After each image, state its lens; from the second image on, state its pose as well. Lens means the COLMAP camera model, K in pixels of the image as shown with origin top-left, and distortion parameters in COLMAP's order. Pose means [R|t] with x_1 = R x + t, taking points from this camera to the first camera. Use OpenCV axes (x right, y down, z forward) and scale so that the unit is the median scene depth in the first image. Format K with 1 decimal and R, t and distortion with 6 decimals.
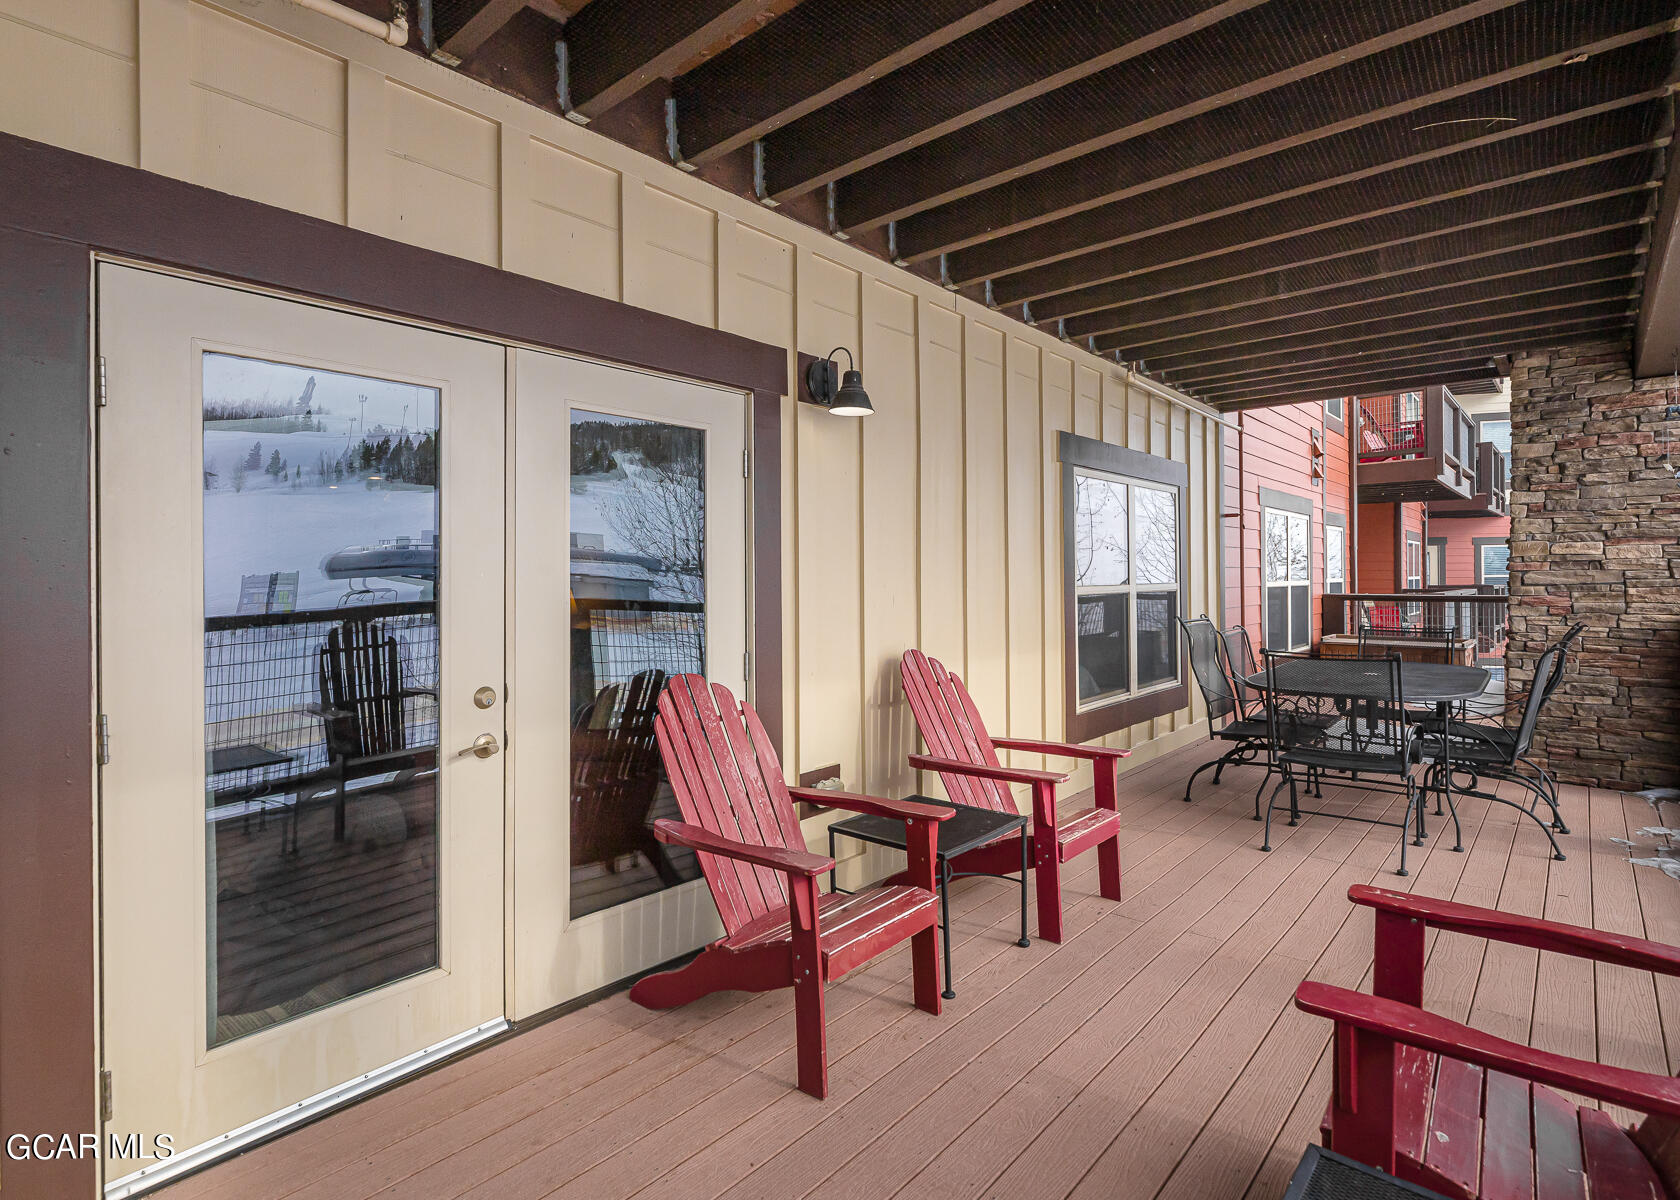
lens RADIAL K [[854.1, 0, 838.6], [0, 854.1, 573.2], [0, 0, 1]] dist [0.000418, 0.000185]
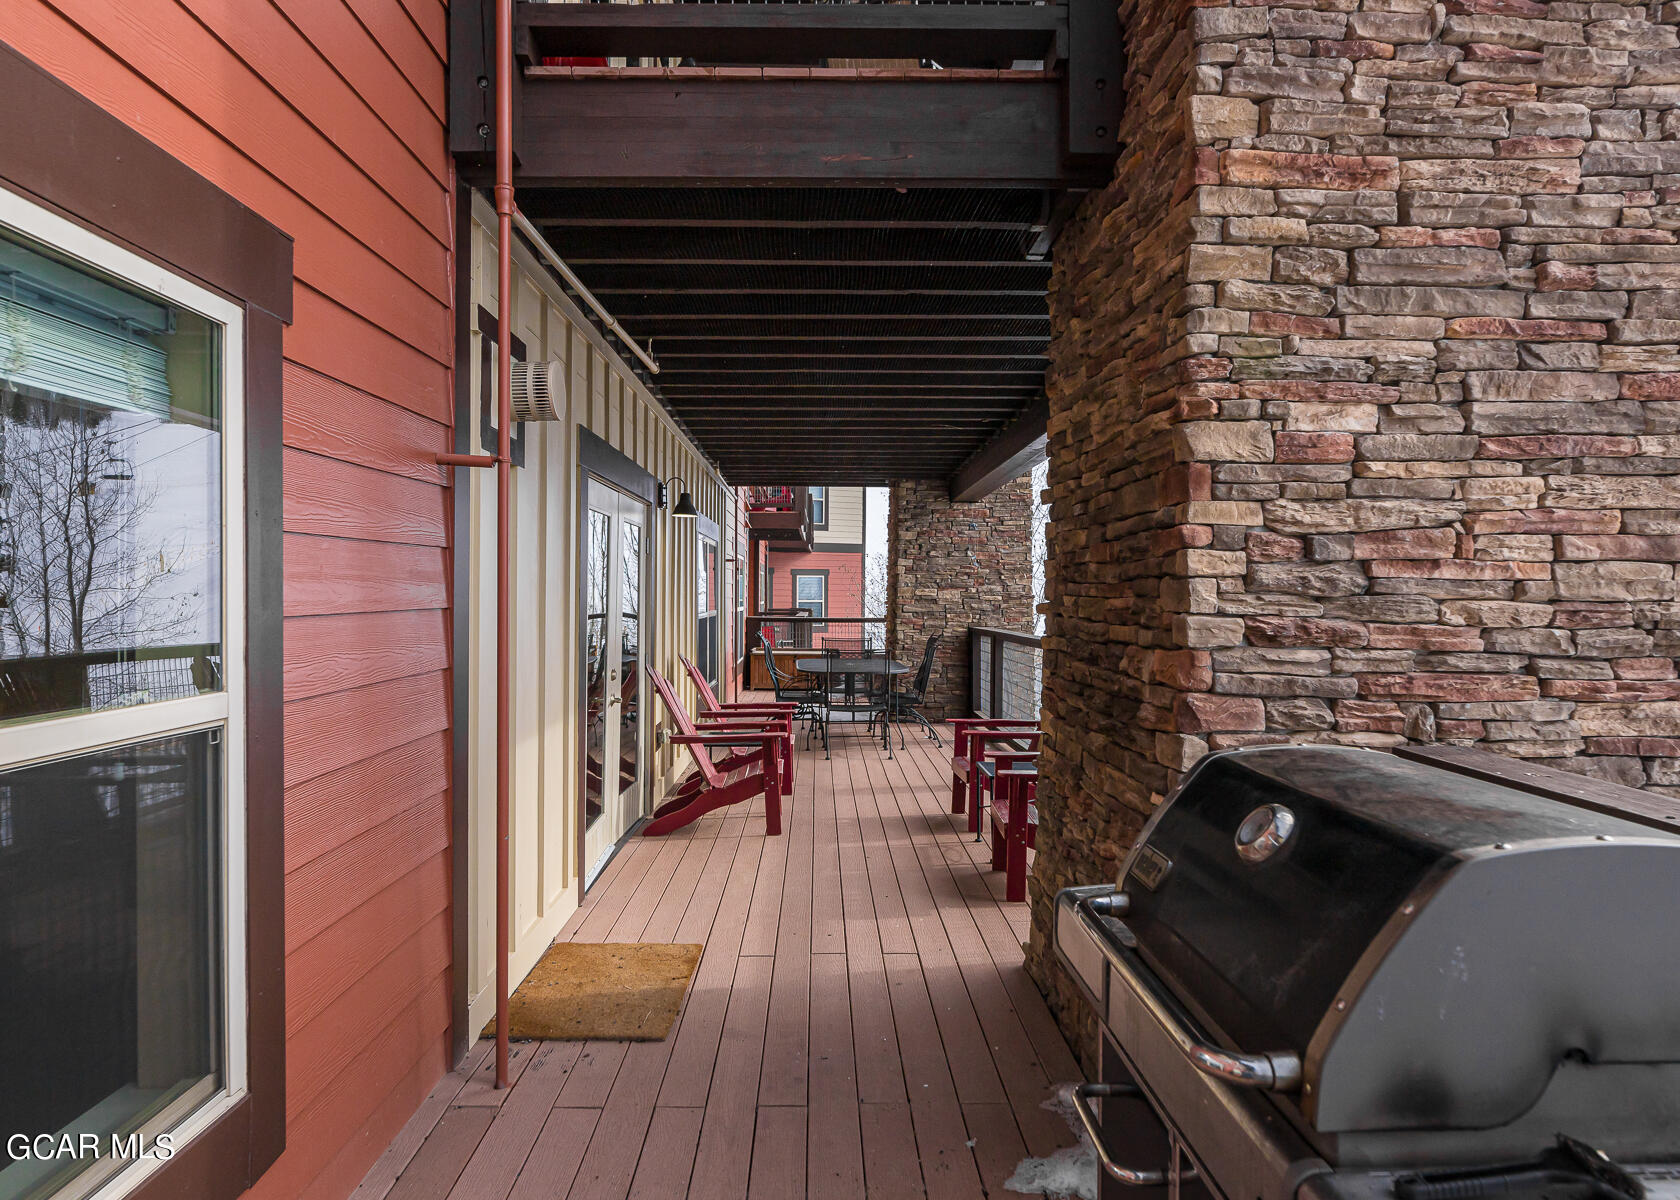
lens RADIAL K [[1036.8, 0, 831.7], [0, 1036.8, 589.6], [0, 0, 1]] dist [-0.000190, -0.001760]
pose [[0.745376, 0.012833, 0.666521, -0.742079], [-0.012233, 0.999910, -0.005572, -0.019663], [-0.666532, -0.004000, 0.745465, -0.497288]]
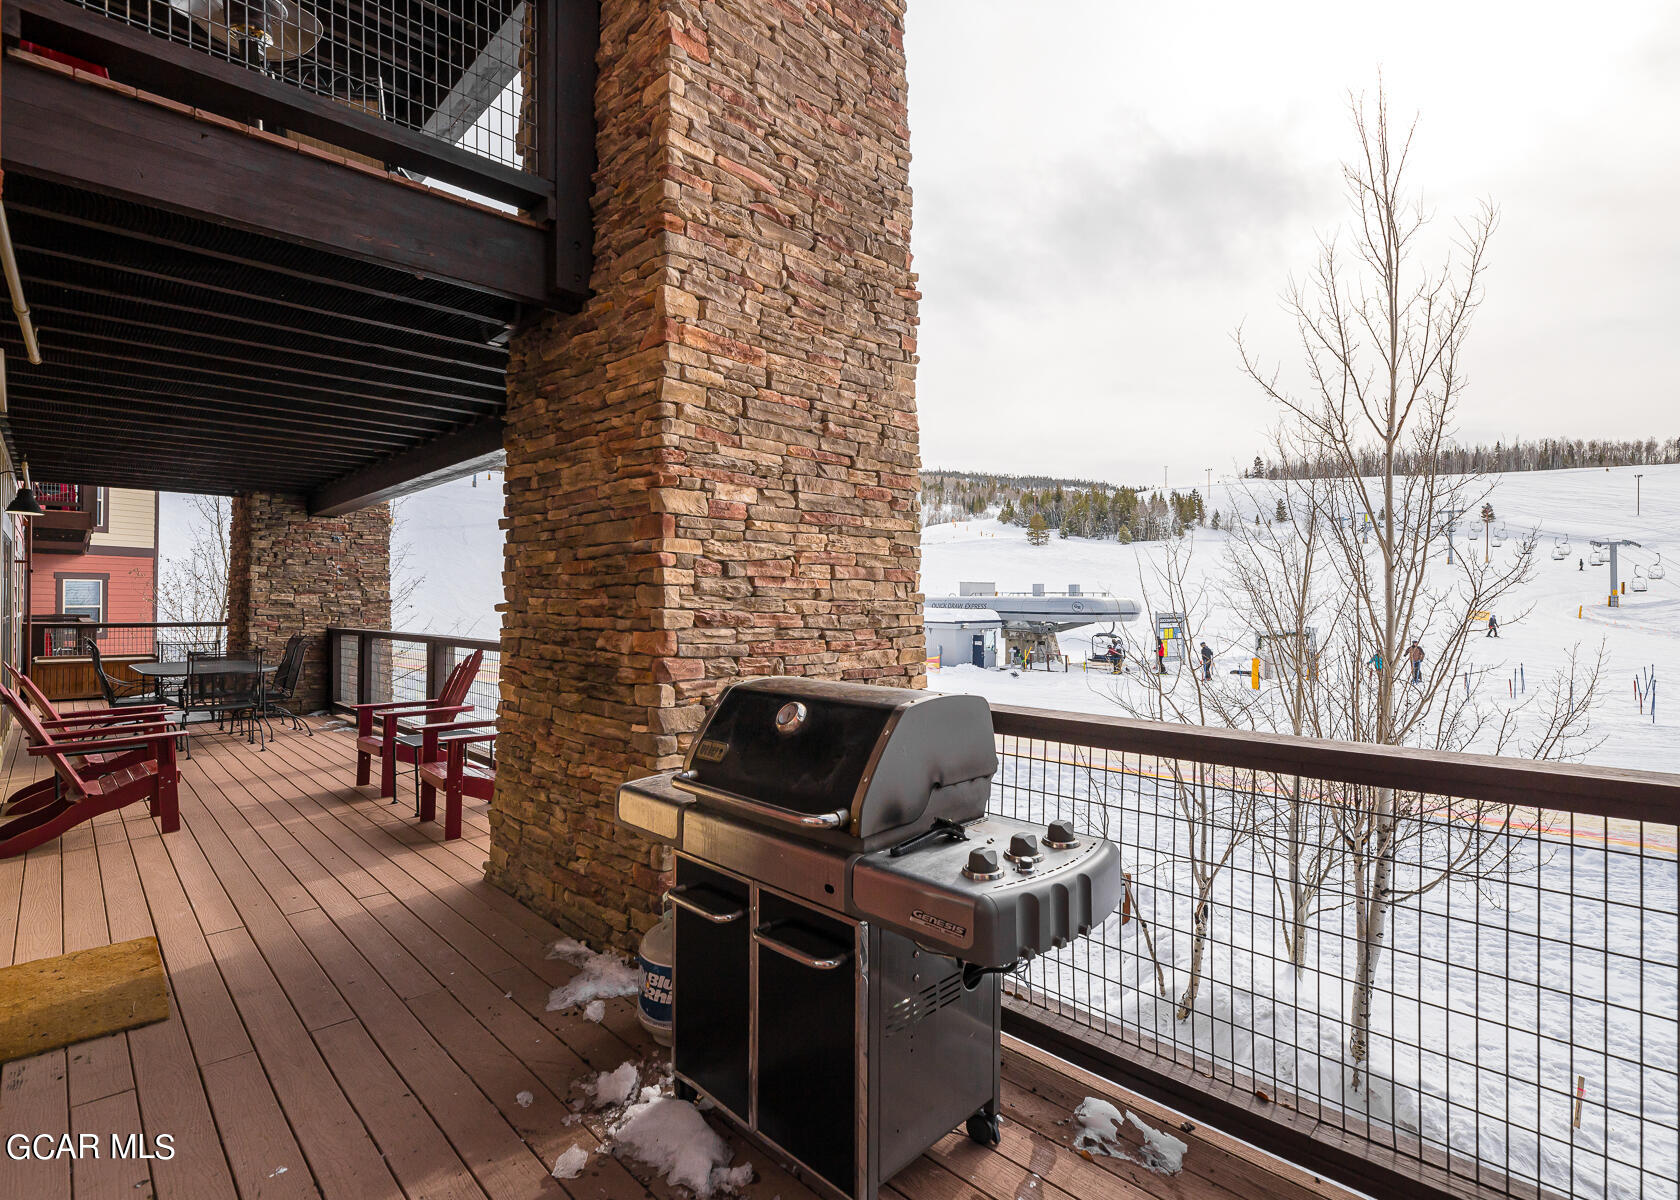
lens RADIAL K [[809.0, 0, 838.4], [0, 809.0, 584.4], [0, 0, 1]] dist [-0.001346, -0.000376]
pose [[0.083791, 0.029355, 0.996051, -0.880193], [-0.008459, 0.999551, -0.028747, -0.014712], [-0.996447, -0.006017, 0.084001, -0.430441]]
